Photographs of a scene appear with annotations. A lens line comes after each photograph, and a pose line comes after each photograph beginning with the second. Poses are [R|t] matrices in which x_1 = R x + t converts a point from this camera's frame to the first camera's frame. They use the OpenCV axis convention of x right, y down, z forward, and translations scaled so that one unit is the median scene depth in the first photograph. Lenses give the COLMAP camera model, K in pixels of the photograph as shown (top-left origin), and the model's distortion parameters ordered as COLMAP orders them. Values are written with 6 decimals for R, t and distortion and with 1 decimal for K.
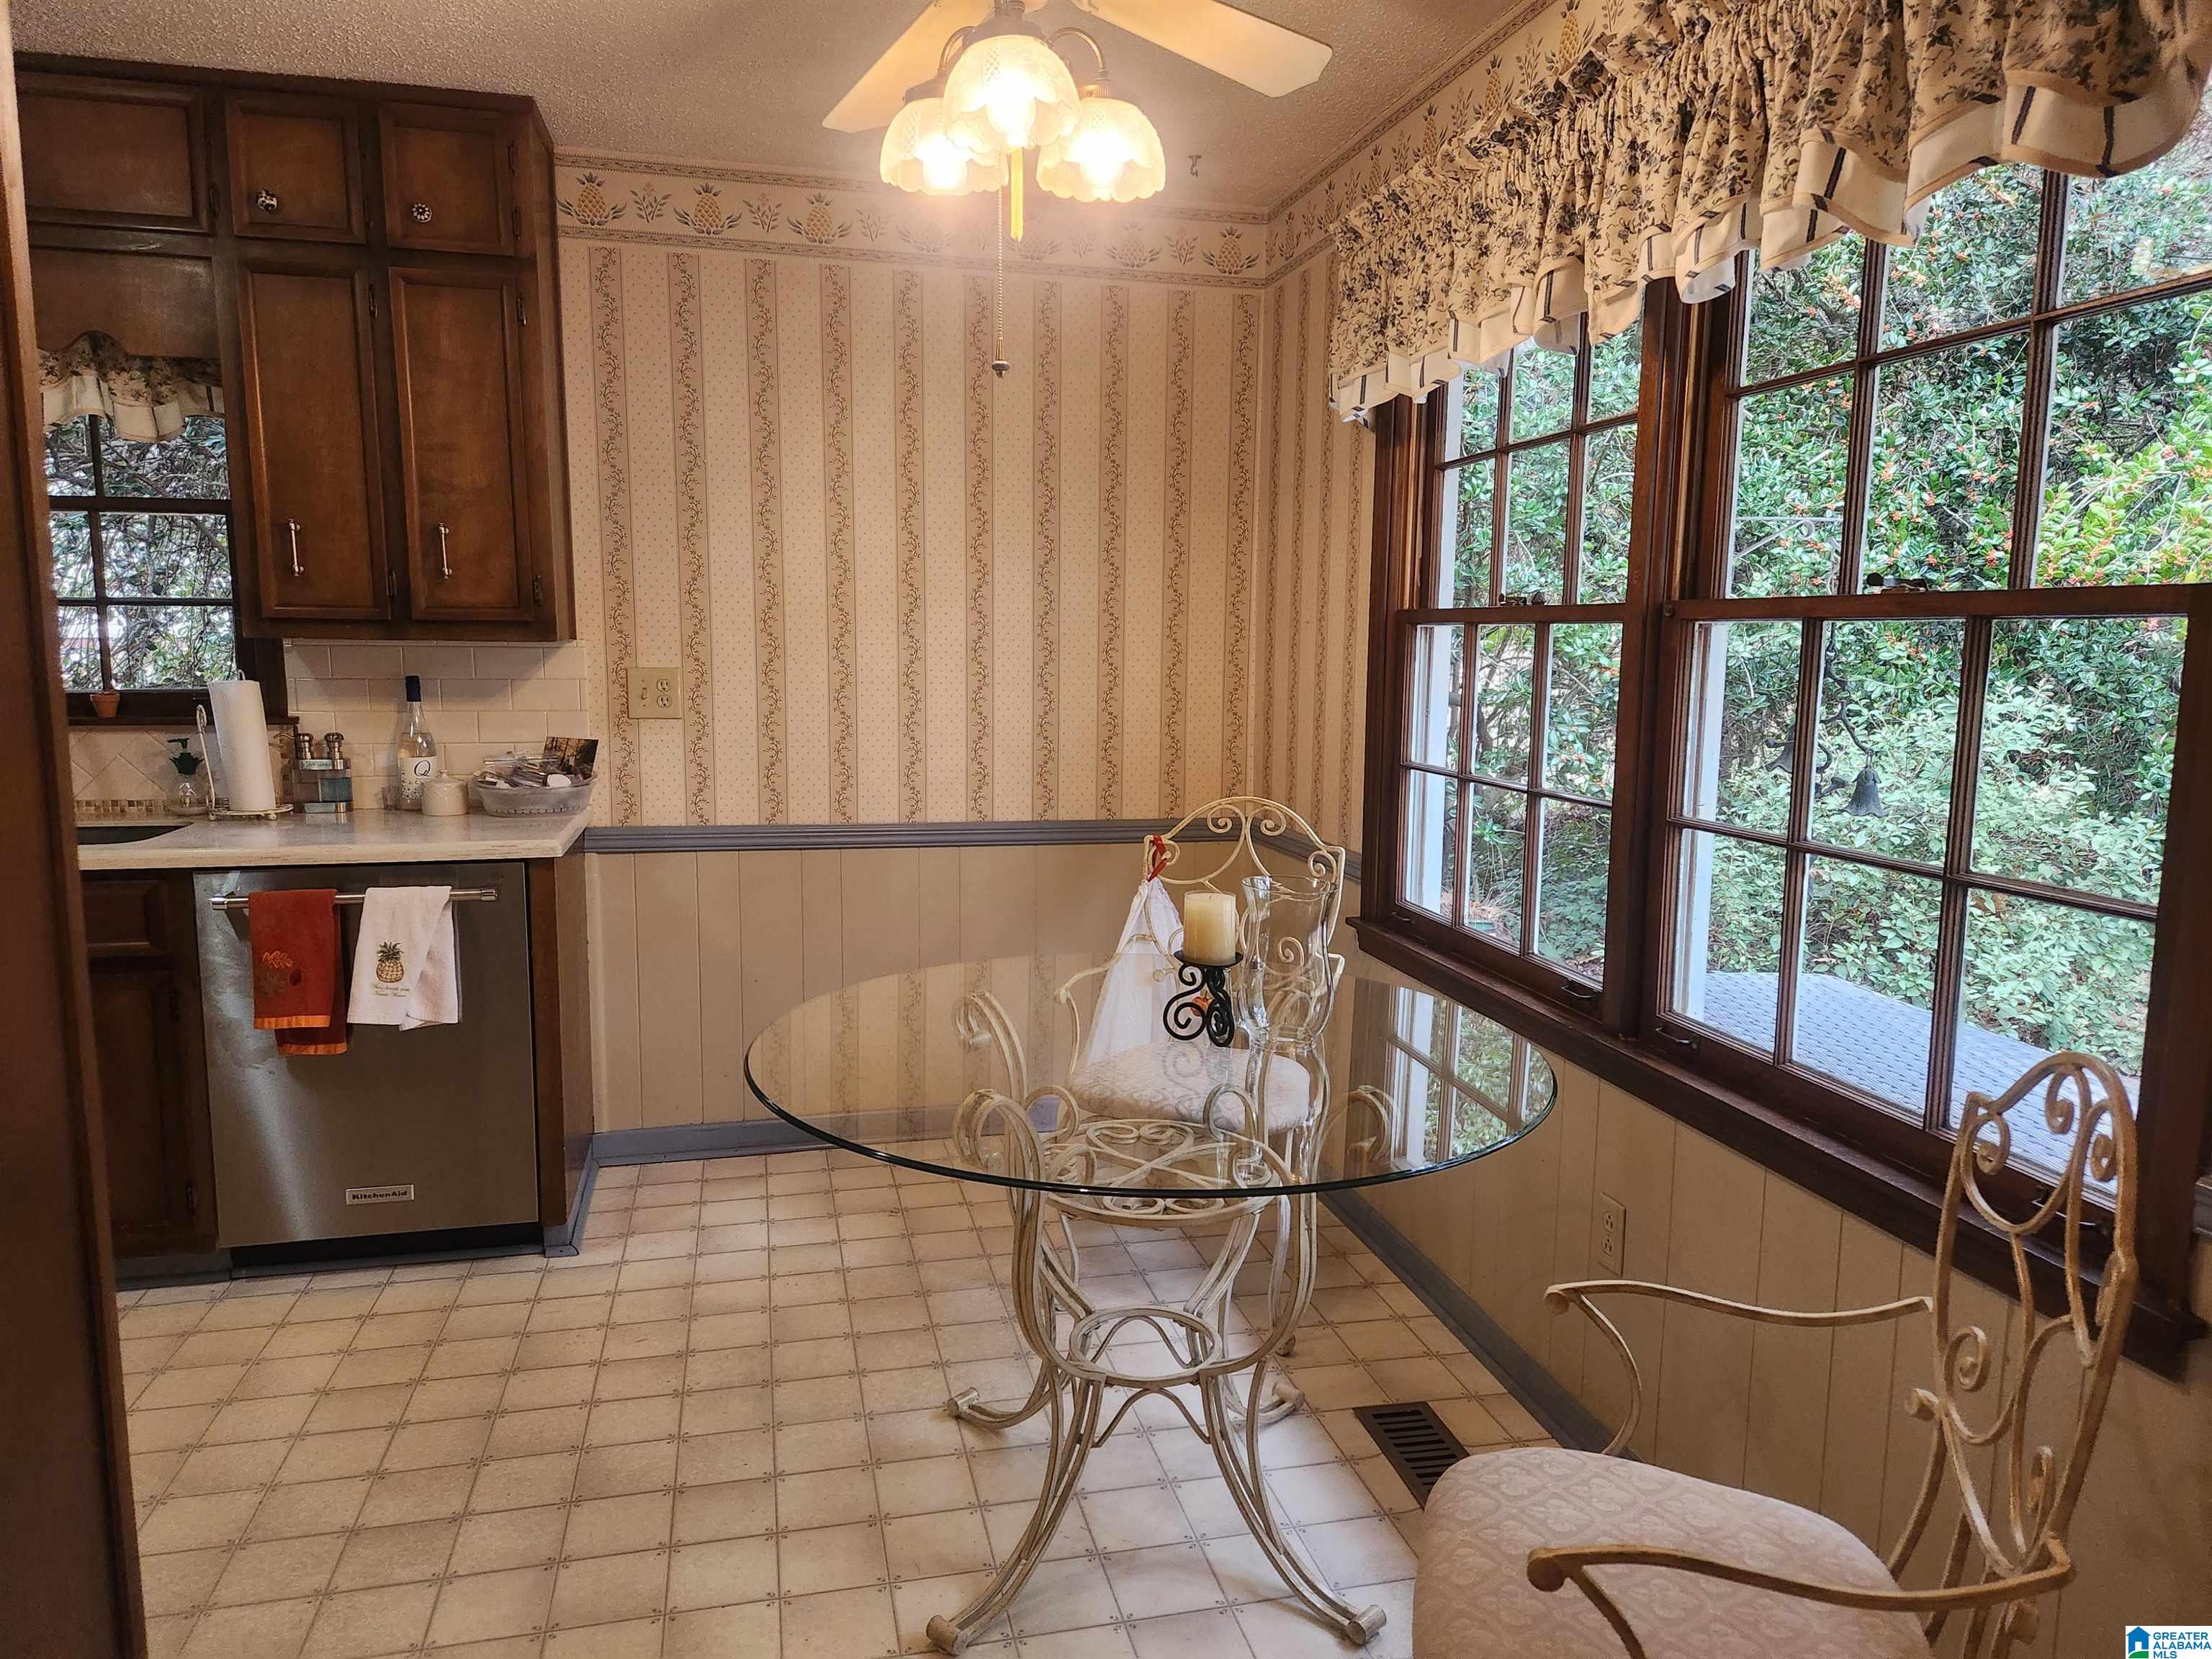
lens RADIAL K [[1477.6, 0, 1108.8], [0, 1477.6, 837.1], [0, 0, 1]] dist [0.092673, -0.086392]
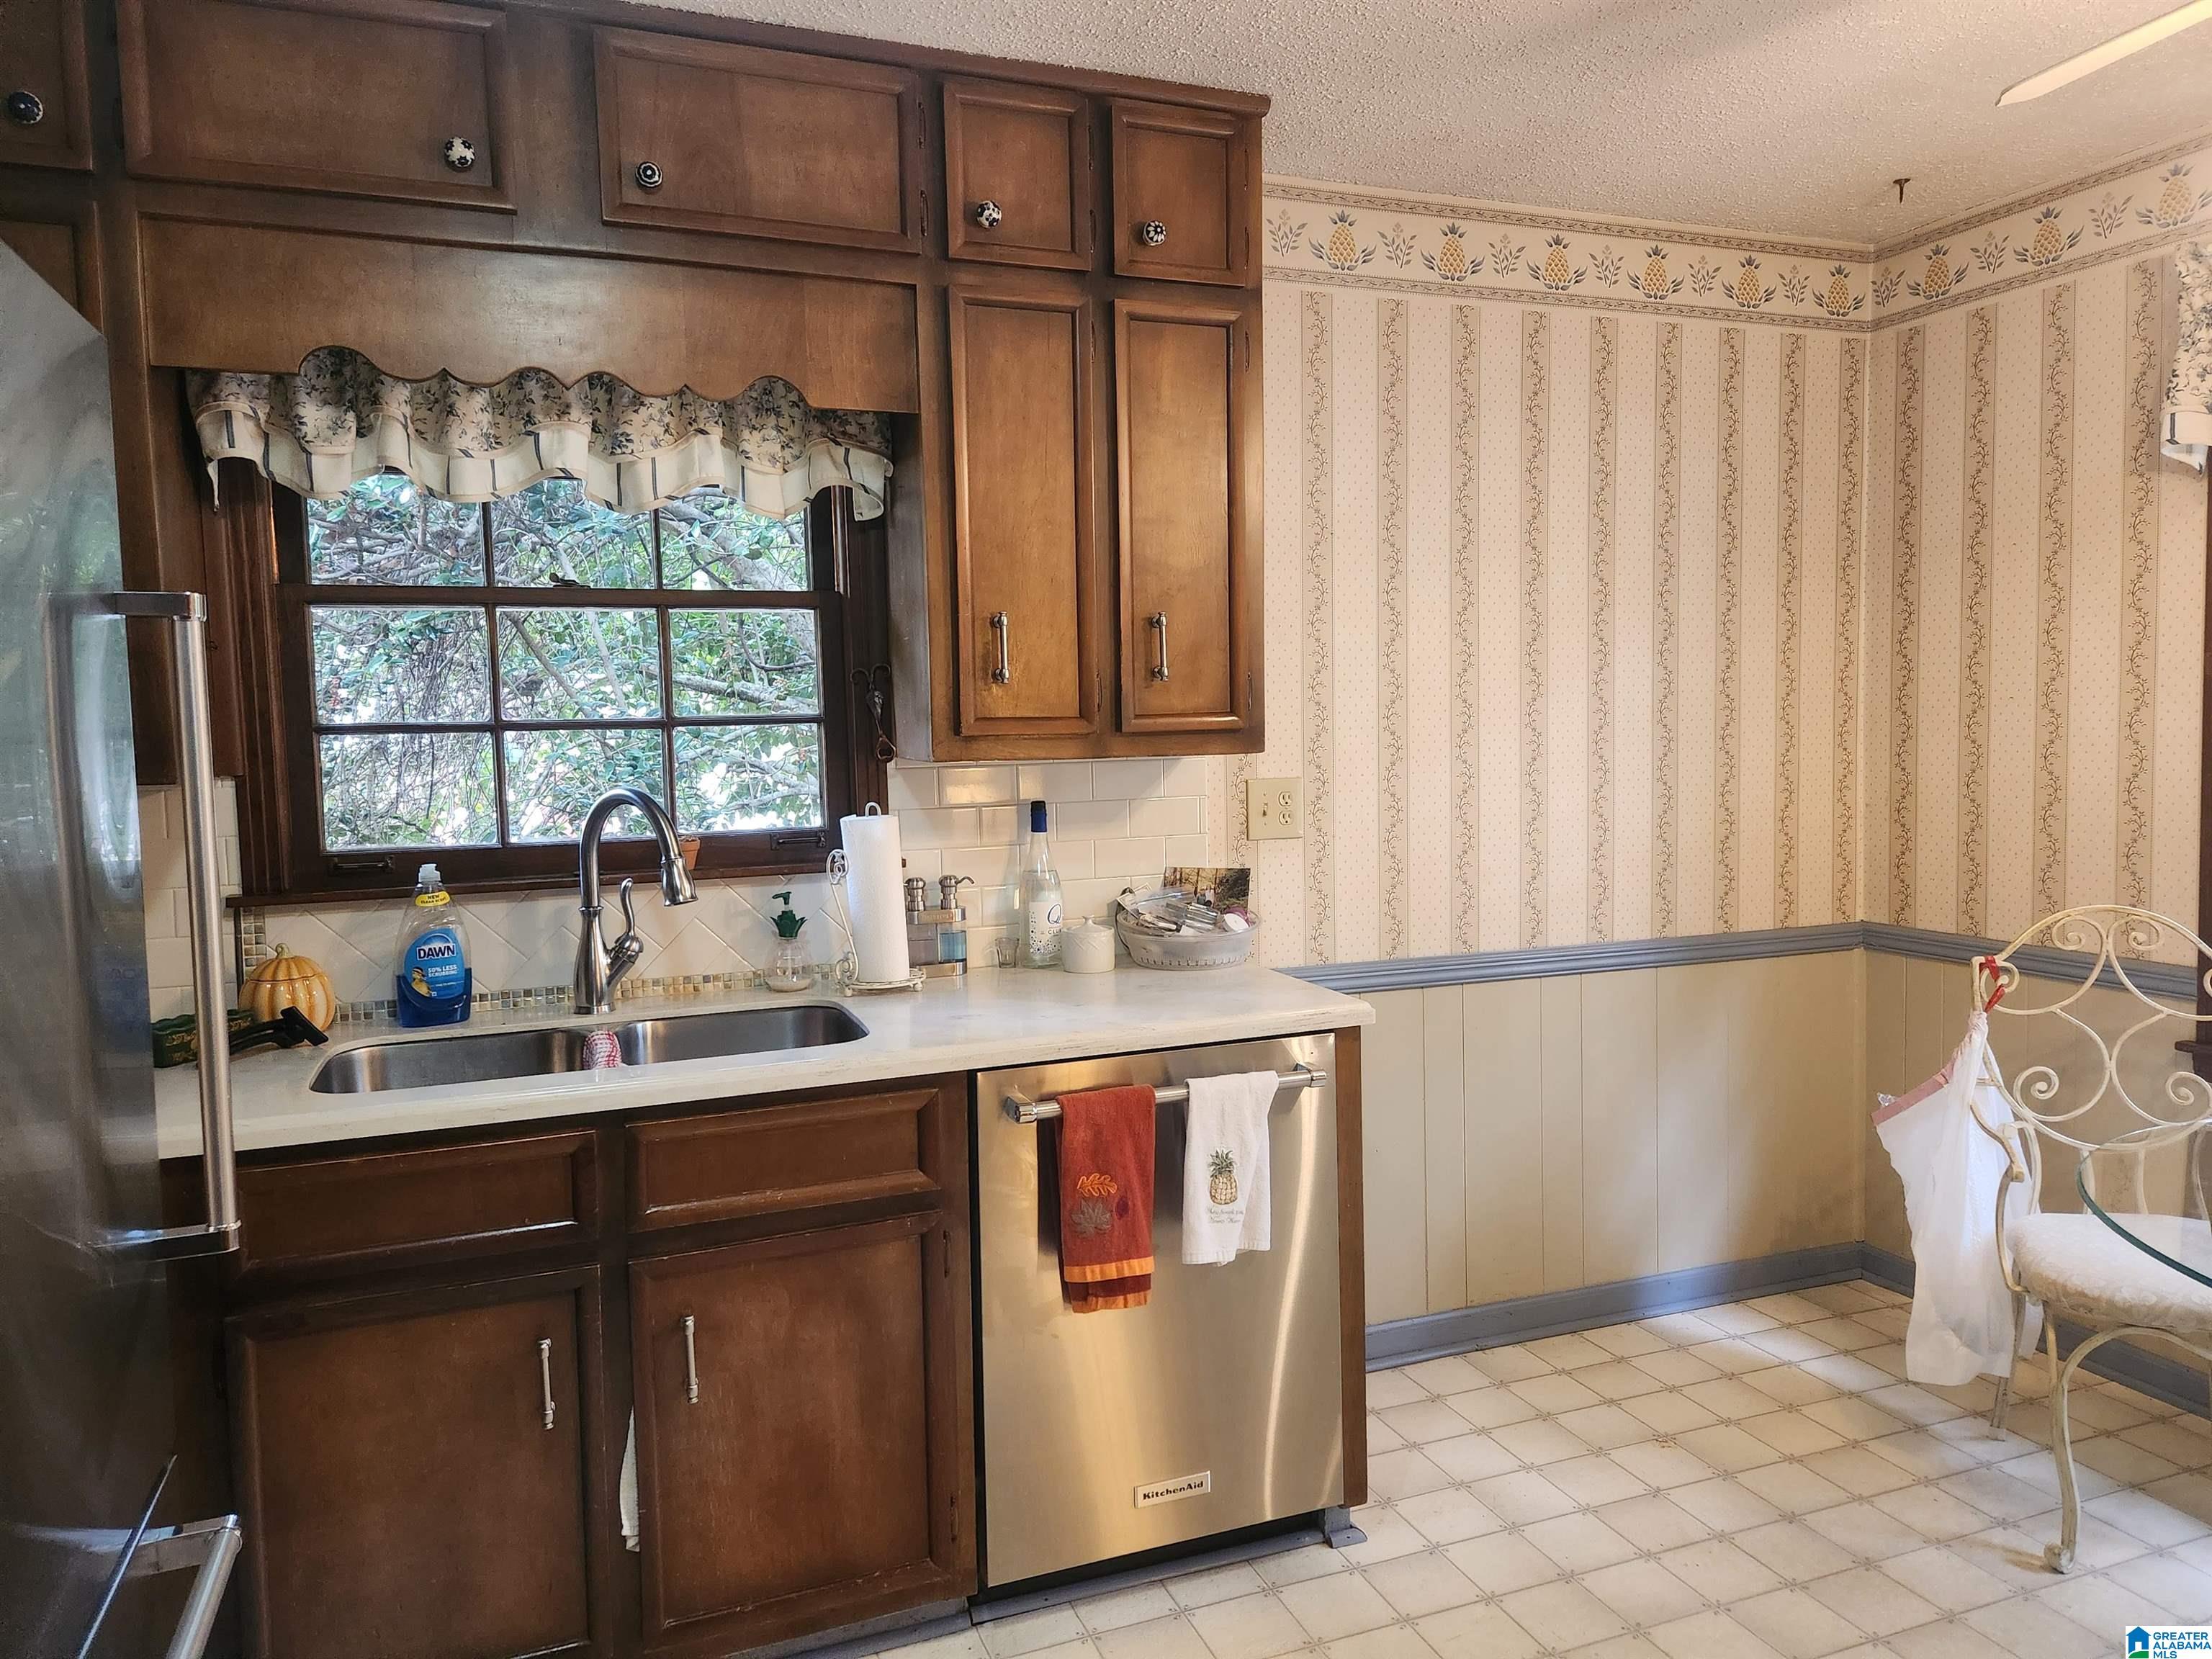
lens RADIAL K [[1471.4, 0, 1116.4], [0, 1471.4, 813.4], [0, 0, 1]] dist [0.089141, -0.086785]
pose [[0.990828, -0.038717, 0.129463, -0.536146], [0.047976, 0.996450, -0.069175, -0.044451], [-0.126325, 0.074752, 0.989168, 0.214899]]
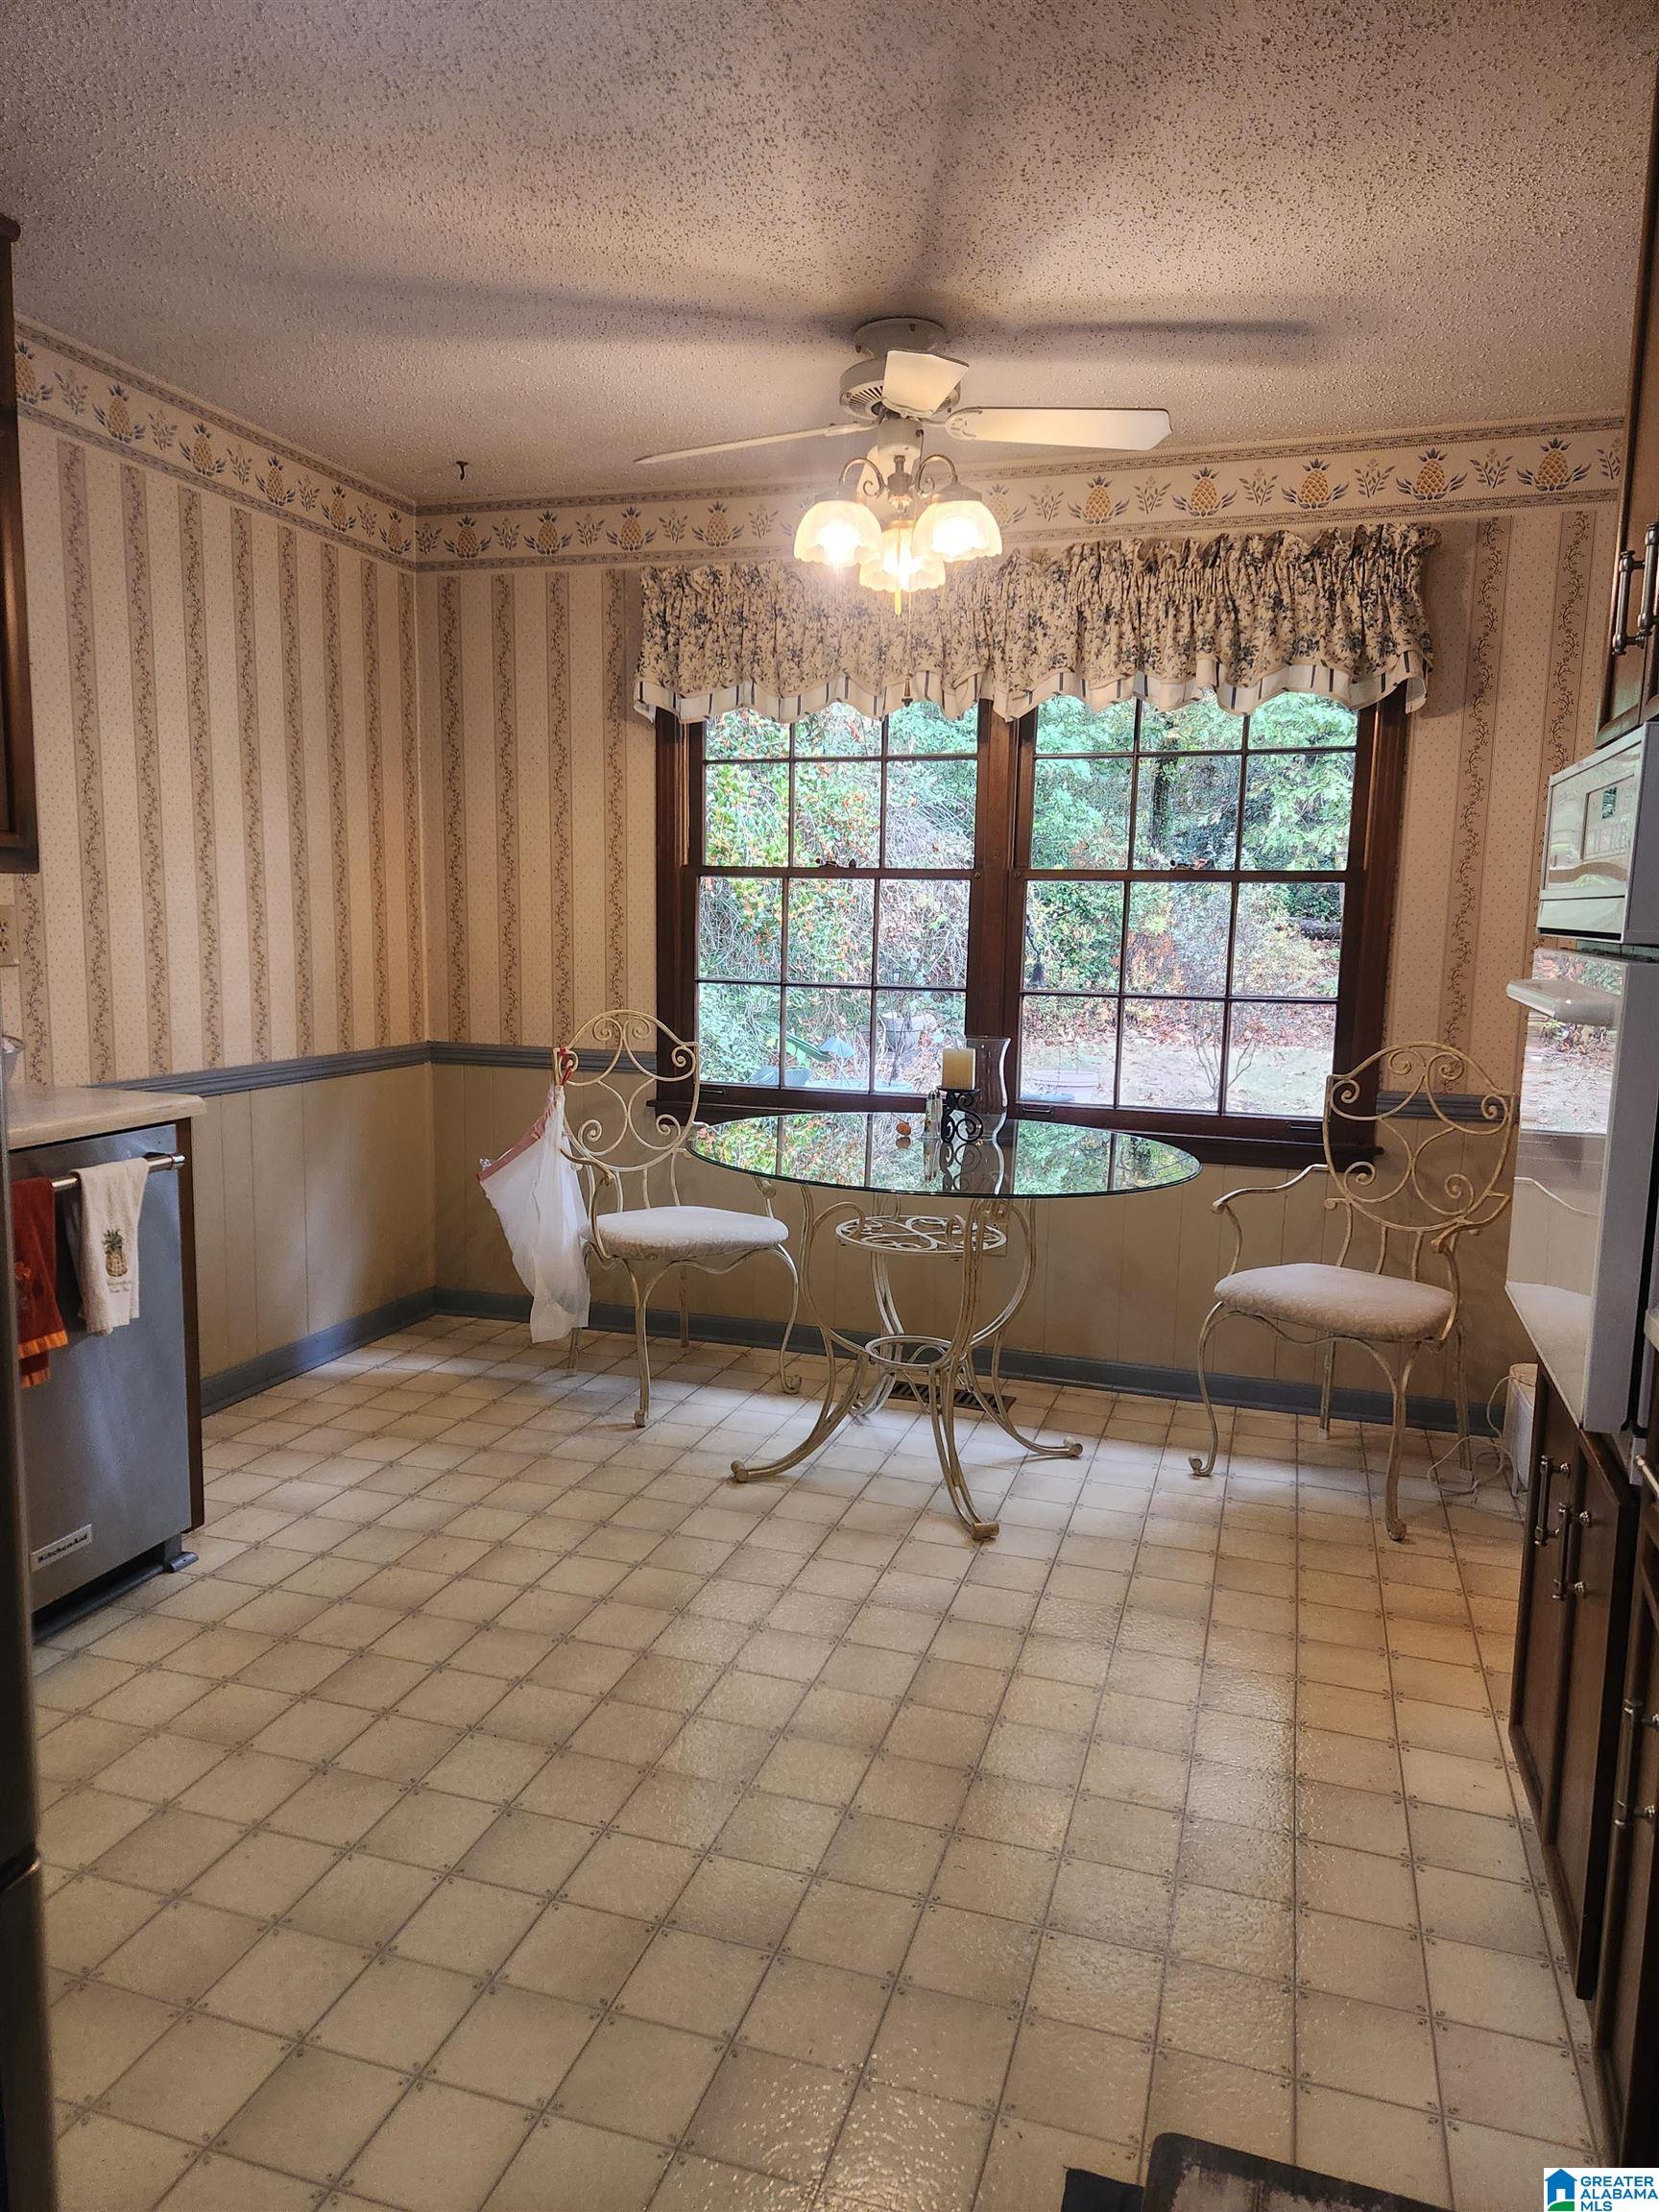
lens RADIAL K [[1471.4, 0, 824.8], [0, 1471.4, 1113.1], [0, 0, 1]] dist [0.089141, -0.086785]
pose [[0.519809, -0.115620, 0.846422, -0.840174], [0.101848, 0.992120, 0.072975, -0.013328], [-0.848190, 0.048273, 0.527488, 0.184226]]
